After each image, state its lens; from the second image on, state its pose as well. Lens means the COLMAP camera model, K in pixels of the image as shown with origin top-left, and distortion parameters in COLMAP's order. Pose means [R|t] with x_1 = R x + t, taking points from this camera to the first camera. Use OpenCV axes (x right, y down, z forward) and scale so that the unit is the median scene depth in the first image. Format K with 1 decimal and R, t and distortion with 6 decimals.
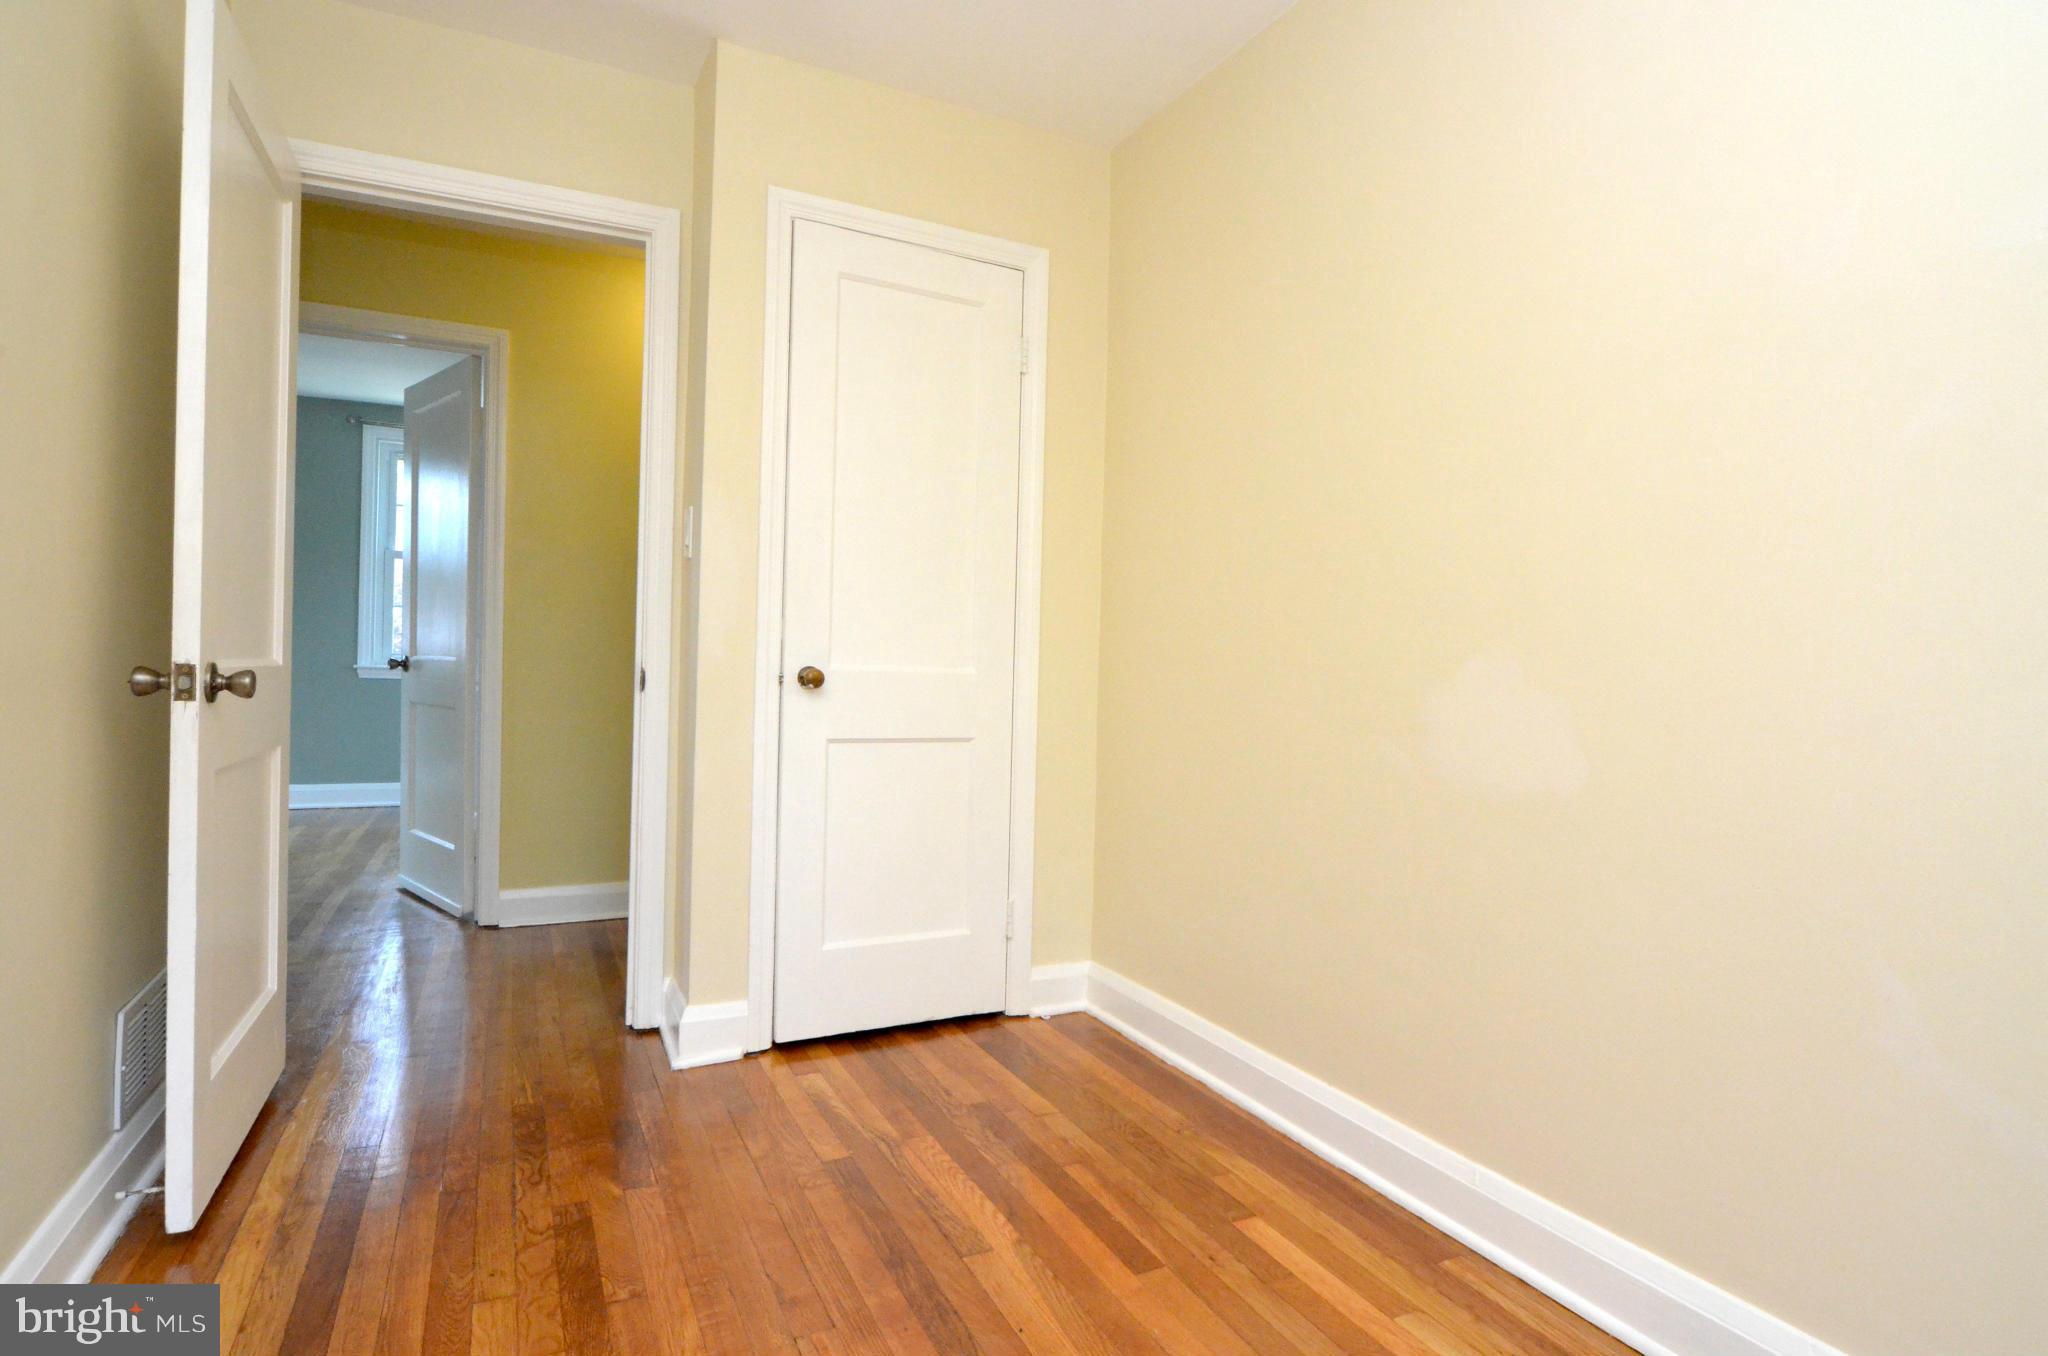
lens RADIAL K [[1090.2, 0, 1076.0], [0, 1090.2, 681.2], [0, 0, 1]] dist [-0.014268, 0.000902]
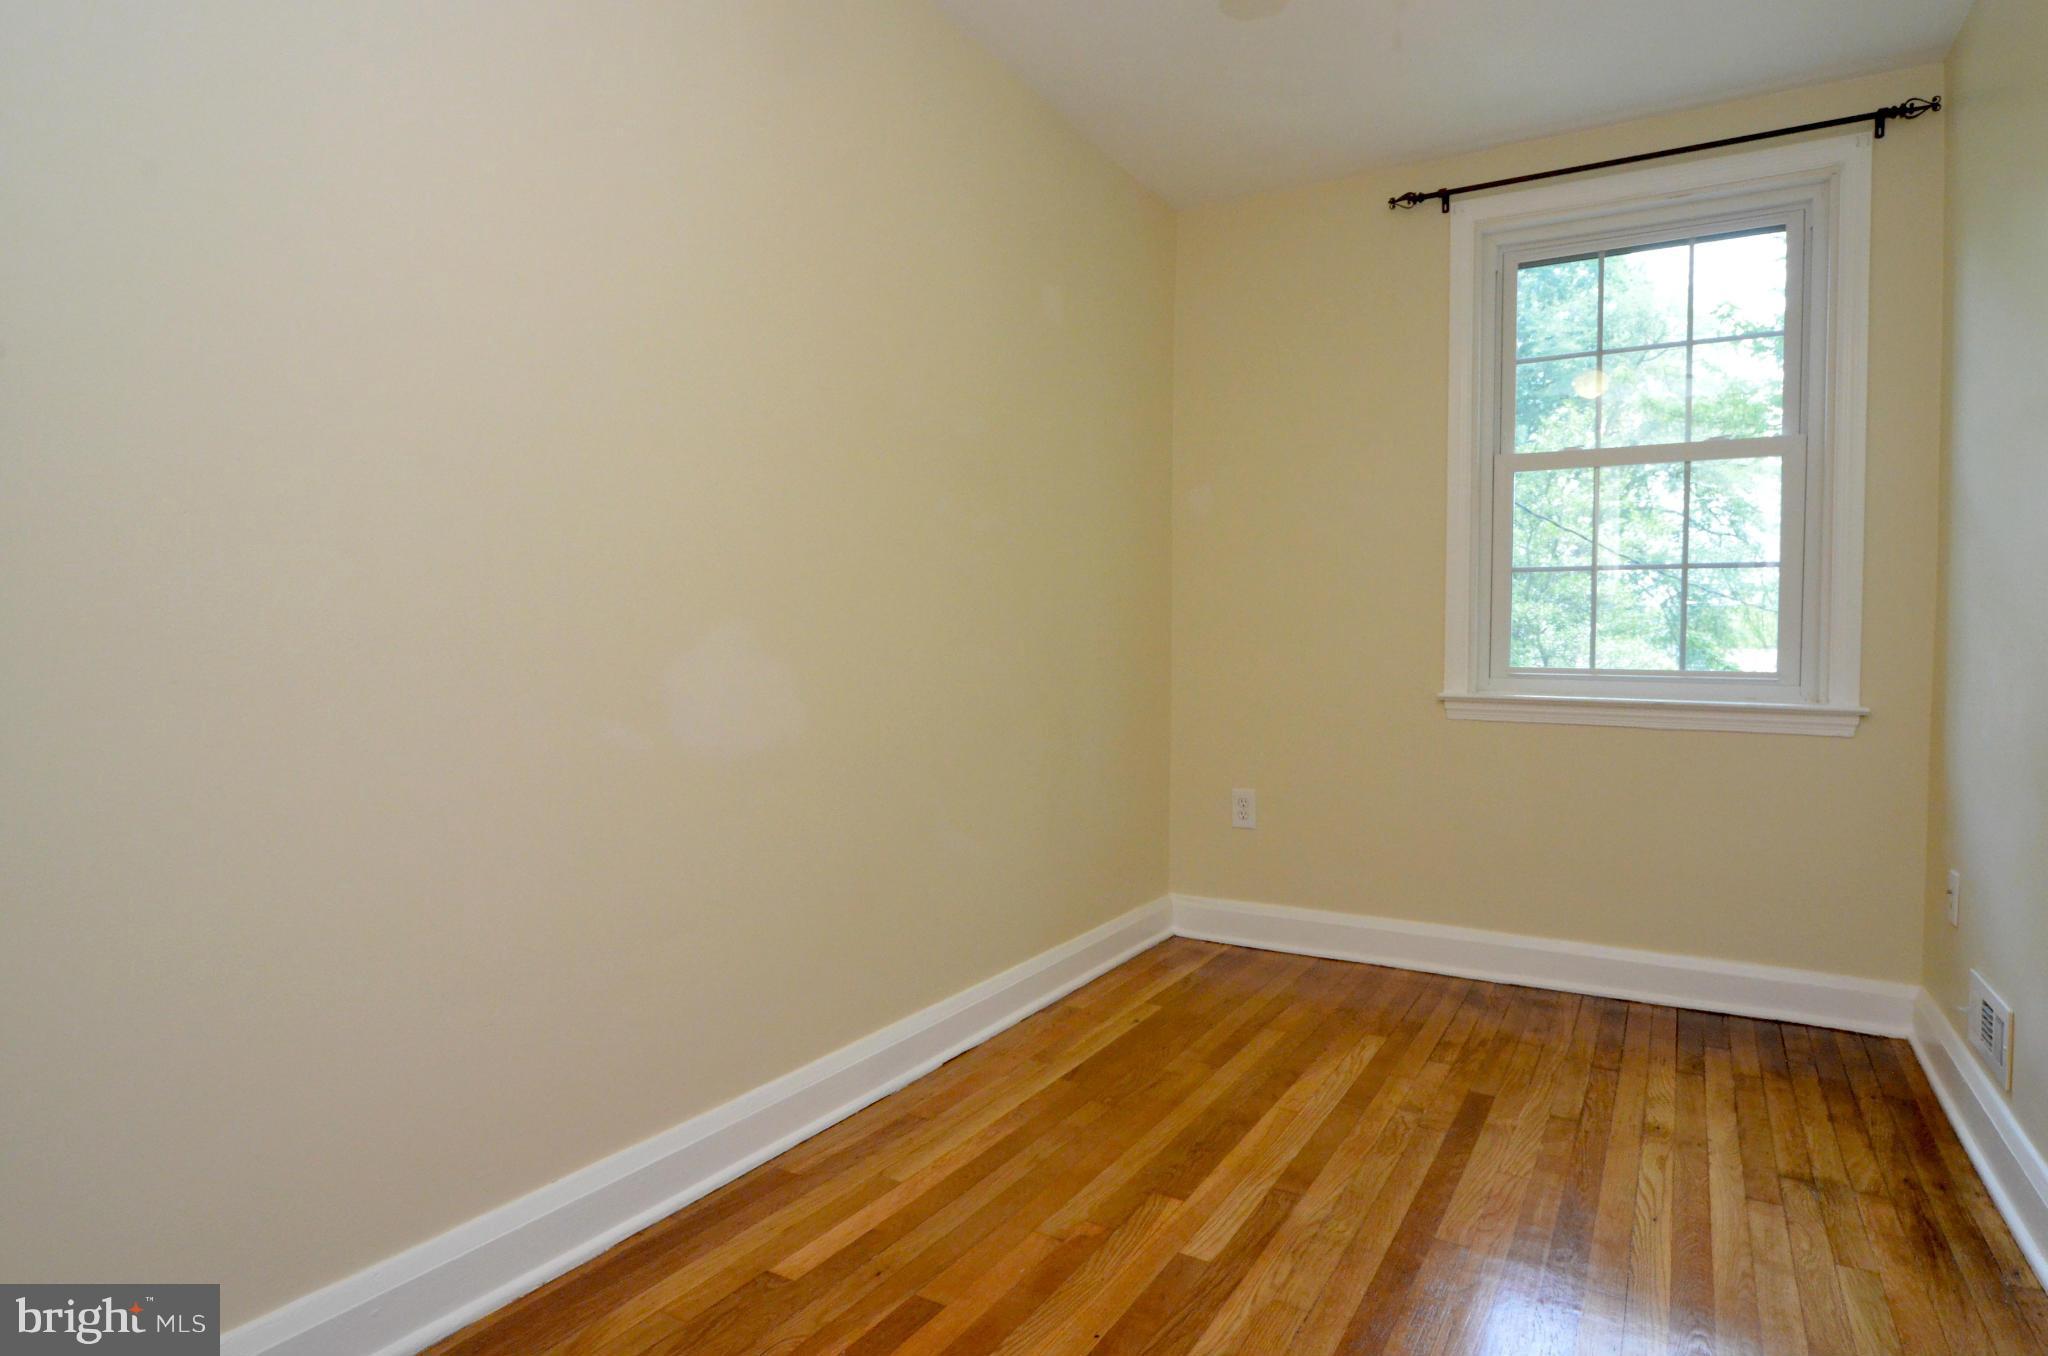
lens RADIAL K [[1090.2, 0, 1076.0], [0, 1090.2, 681.2], [0, 0, 1]] dist [-0.014268, 0.000902]
pose [[-0.548060, -0.061366, 0.834185, -0.705362], [-0.016630, 0.997907, 0.062484, -0.044190], [-0.836274, 0.020372, -0.547934, 1.324279]]
